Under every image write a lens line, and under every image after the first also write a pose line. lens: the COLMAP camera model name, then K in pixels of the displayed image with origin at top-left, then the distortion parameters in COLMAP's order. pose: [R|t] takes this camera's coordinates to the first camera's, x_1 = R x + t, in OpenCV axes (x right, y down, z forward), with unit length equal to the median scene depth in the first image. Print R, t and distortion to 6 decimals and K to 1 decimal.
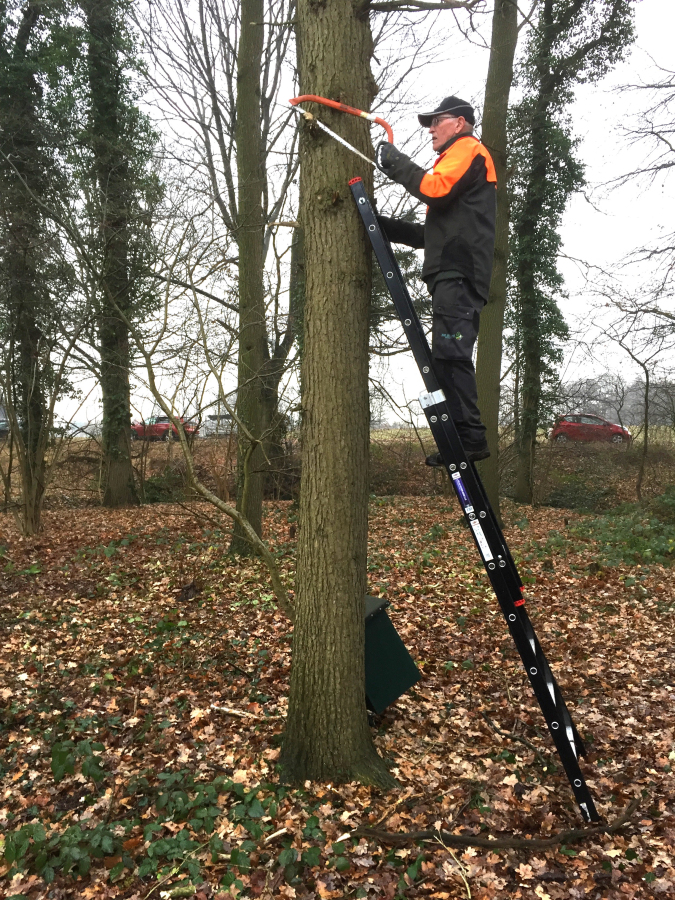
lens RADIAL K [[766.5, 0, 337.5], [0, 766.5, 450.0], [0, 0, 1]] dist [0.086383, -0.093299]
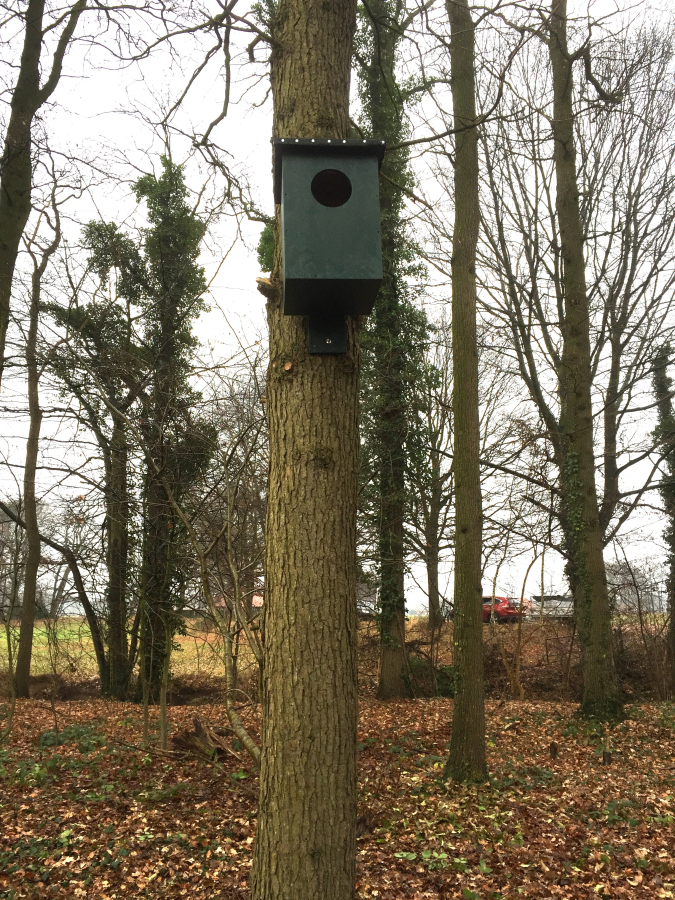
lens RADIAL K [[766.5, 0, 337.5], [0, 766.5, 450.0], [0, 0, 1]] dist [0.086383, -0.093299]
pose [[0.901594, -0.078504, -0.425400, 0.373143], [-0.019898, 0.974828, -0.222067, -0.057836], [0.432126, 0.208679, 0.877337, 0.326975]]
